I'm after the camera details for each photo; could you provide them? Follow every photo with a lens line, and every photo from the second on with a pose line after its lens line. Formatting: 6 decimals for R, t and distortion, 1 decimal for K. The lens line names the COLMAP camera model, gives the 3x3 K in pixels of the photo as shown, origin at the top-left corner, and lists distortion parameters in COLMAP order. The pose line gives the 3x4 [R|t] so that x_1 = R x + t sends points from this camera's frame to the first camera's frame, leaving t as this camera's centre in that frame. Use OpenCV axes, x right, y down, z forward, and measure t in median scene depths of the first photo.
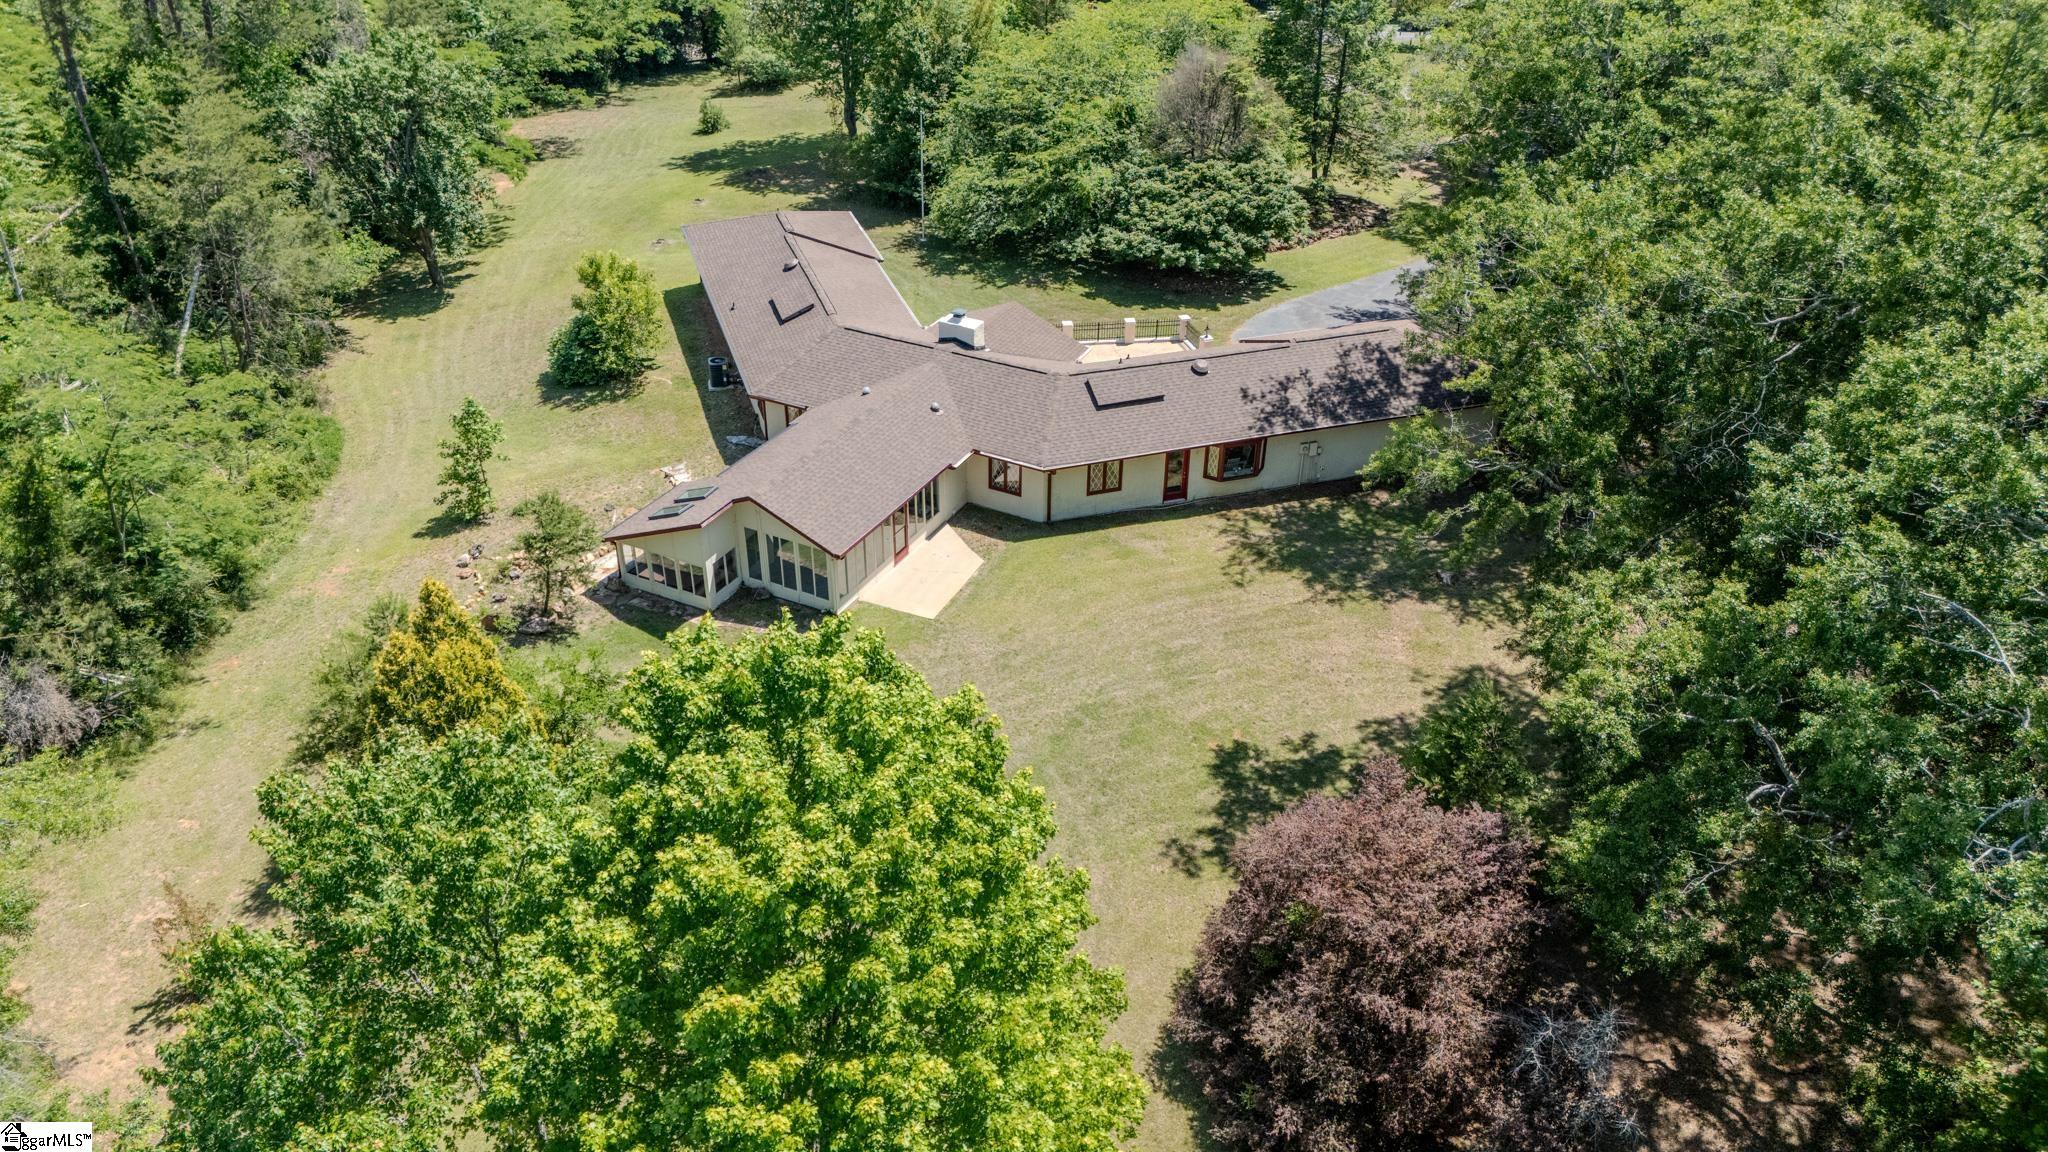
lens RADIAL K [[1500.8, 0, 1020.5], [0, 1500.8, 573.8], [0, 0, 1]] dist [0.050946, -0.051293]
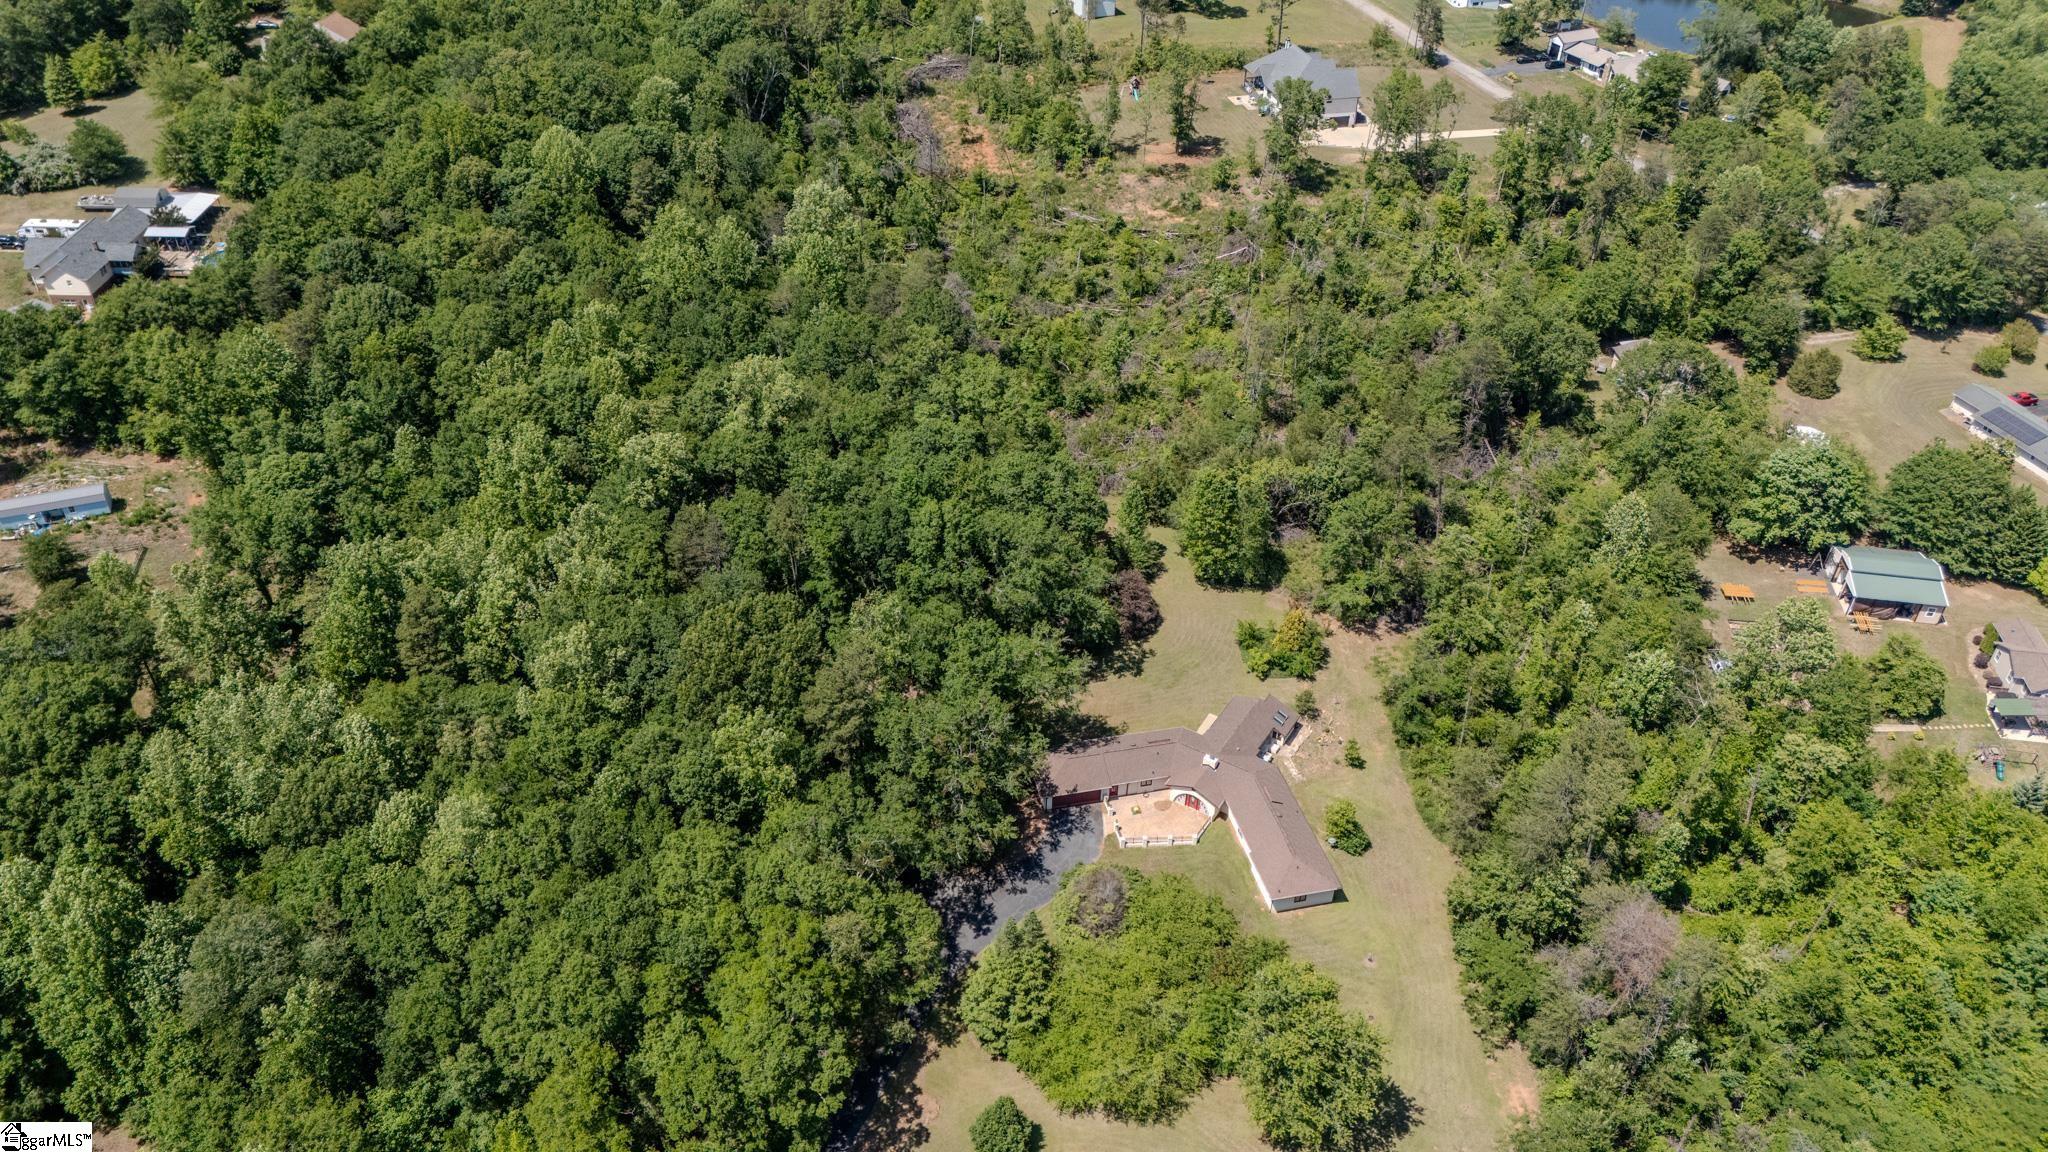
lens RADIAL K [[1500.8, 0, 1017.4], [0, 1500.8, 563.9], [0, 0, 1]] dist [0.050946, -0.051293]
pose [[-0.995776, -0.073277, 0.055330, 0.186705], [0.024475, 0.368959, 0.929123, -2.858340], [-0.088497, 0.926552, -0.365607, 1.608946]]
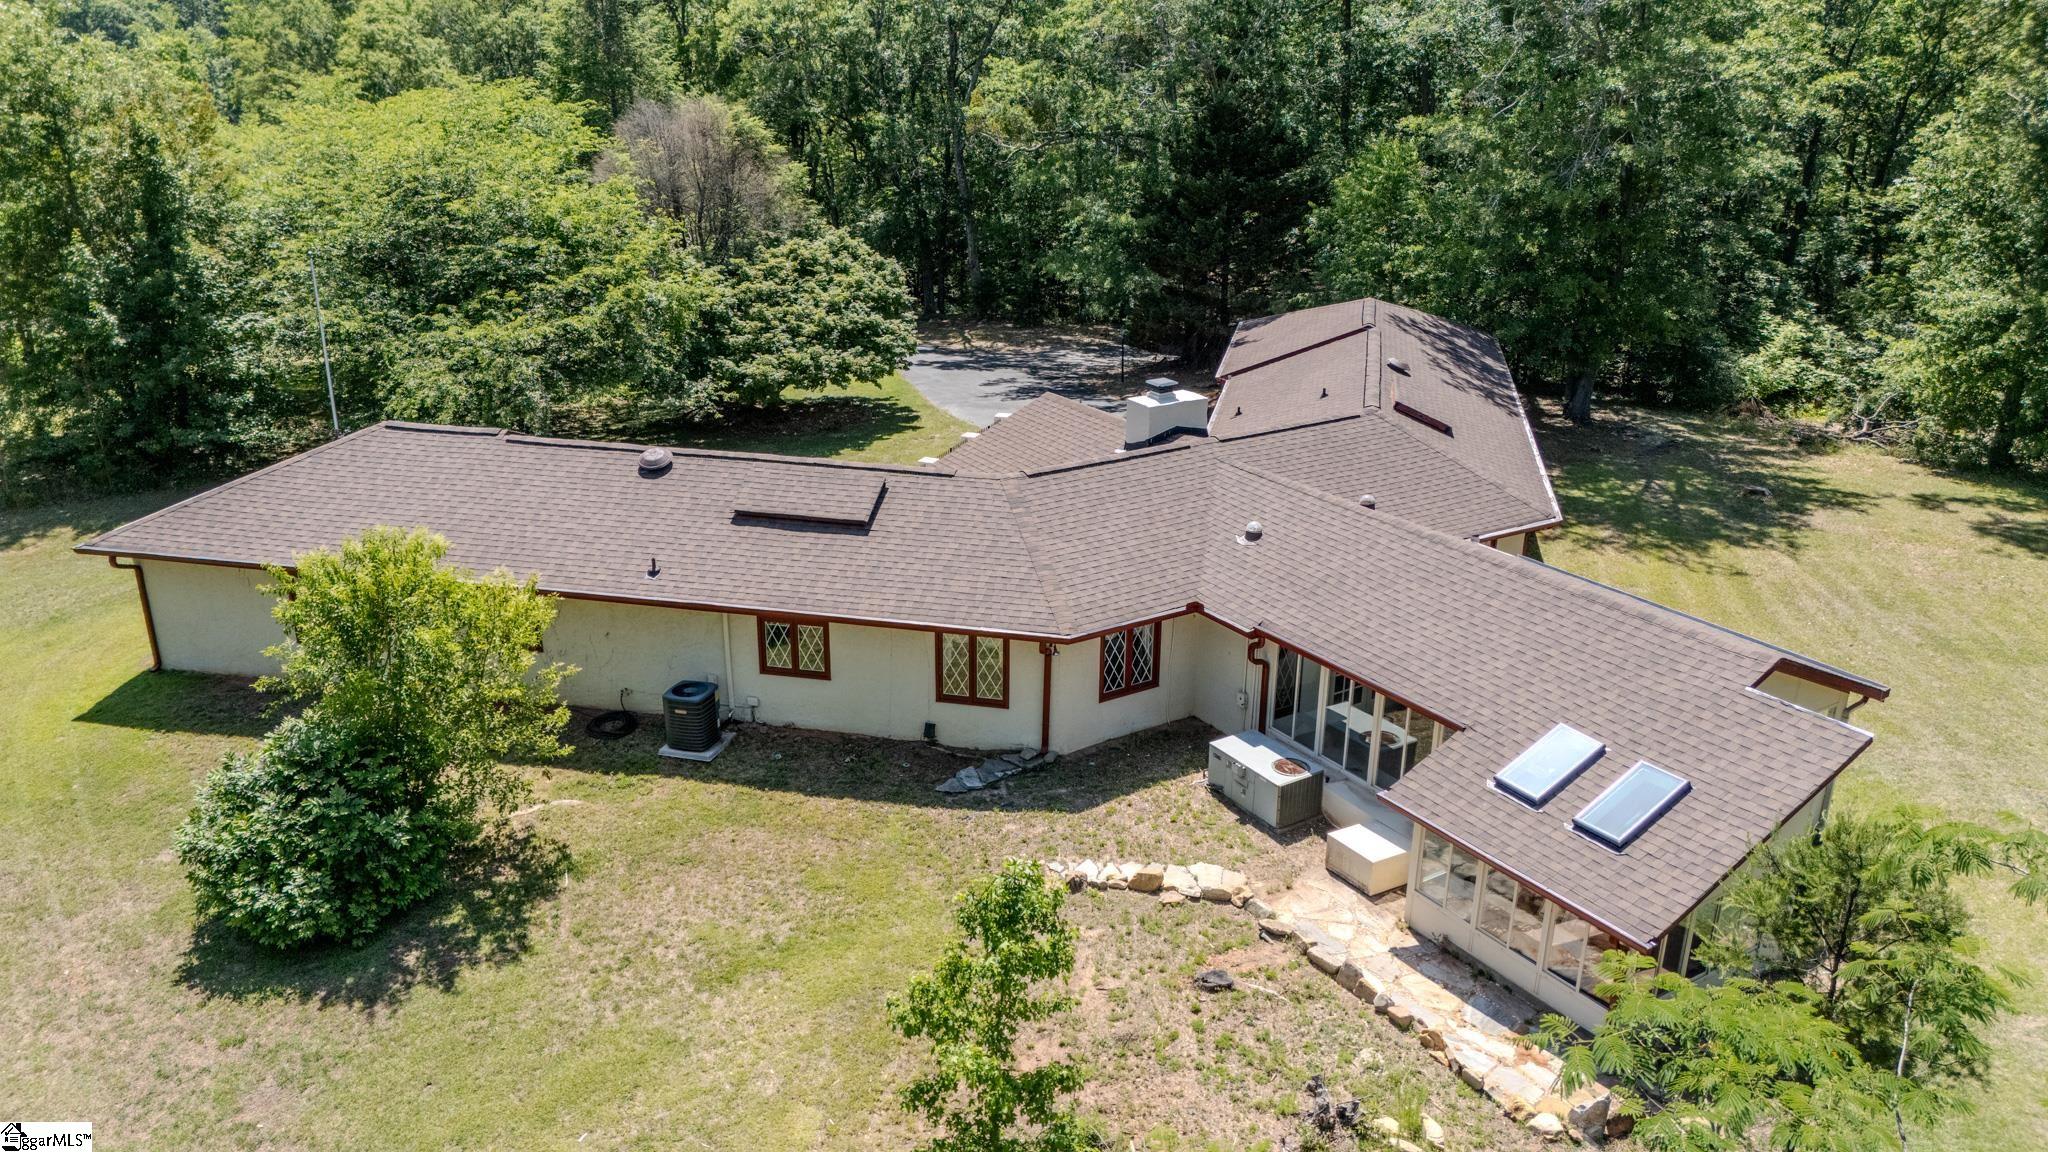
lens RADIAL K [[1500.8, 0, 1024.8], [0, 1500.8, 578.2], [0, 0, 1]] dist [0.050946, -0.051293]
pose [[0.509296, -0.310957, 0.802448, -0.476935], [0.457519, 0.887585, 0.053571, -0.146453], [-0.728899, 0.339852, 0.594312, 0.659398]]
